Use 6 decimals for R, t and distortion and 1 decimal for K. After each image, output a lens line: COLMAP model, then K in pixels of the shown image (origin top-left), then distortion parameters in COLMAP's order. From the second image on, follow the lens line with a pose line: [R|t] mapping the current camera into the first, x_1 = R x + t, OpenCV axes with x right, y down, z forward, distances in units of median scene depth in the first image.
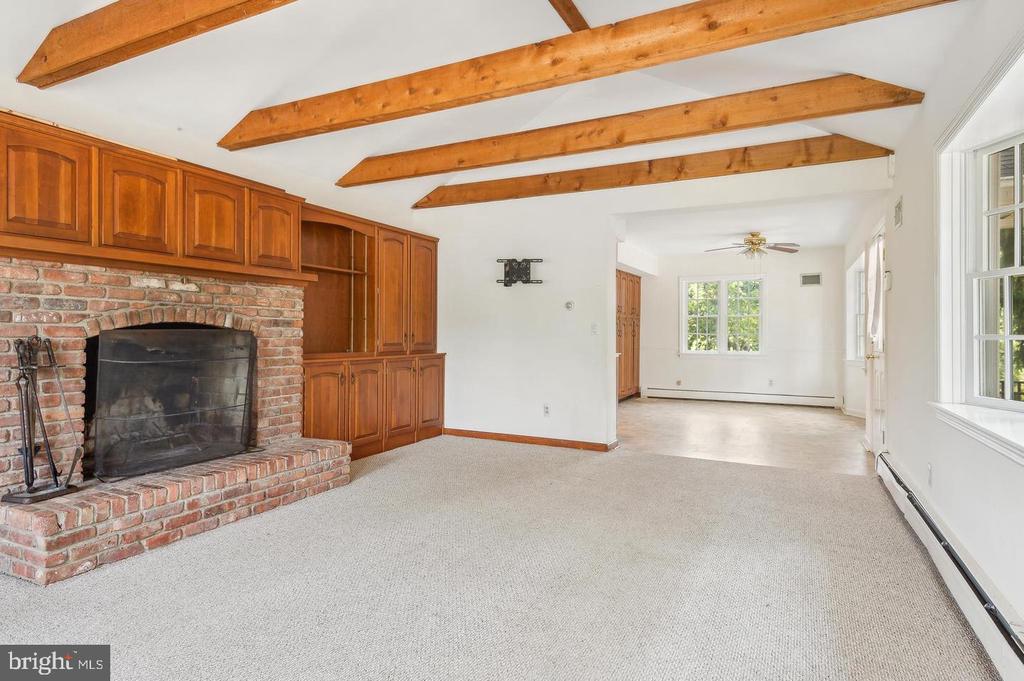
lens RADIAL K [[565.0, 0, 517.0], [0, 565.0, 336.6], [0, 0, 1]] dist [0.000343, 0.000095]
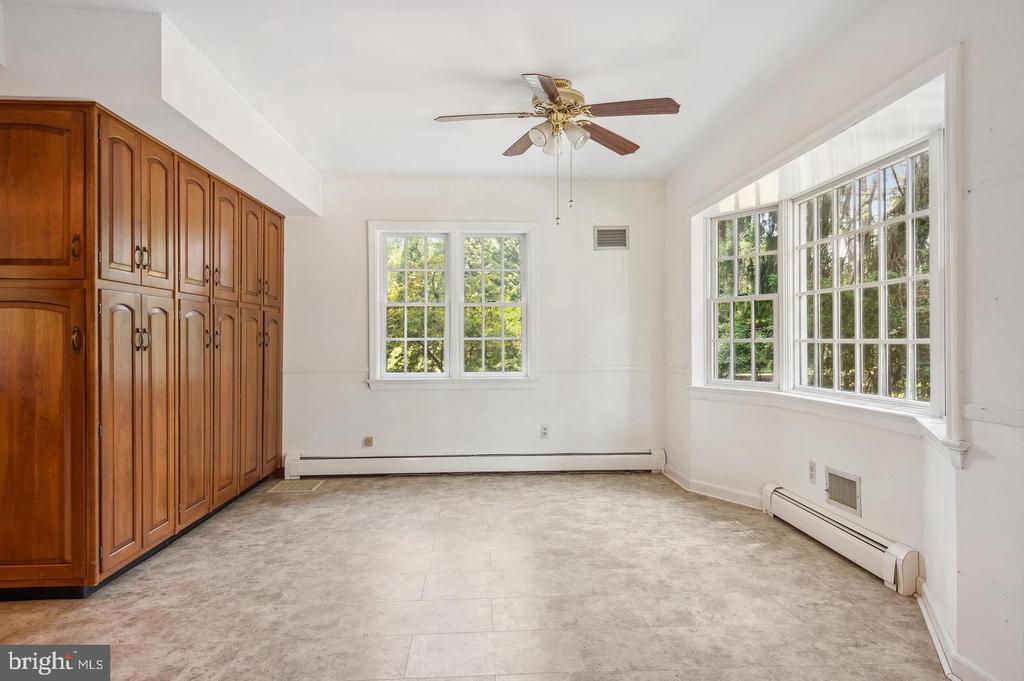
lens RADIAL K [[481.9, 0, 515.5], [0, 481.9, 339.1], [0, 0, 1]] dist [0.002585, 0.000052]
pose [[0.846162, -0.002030, 0.532922, 0.176190], [0.009649, 0.999887, -0.011512, 0.000631], [-0.532838, 0.014883, 0.846086, 0.592652]]
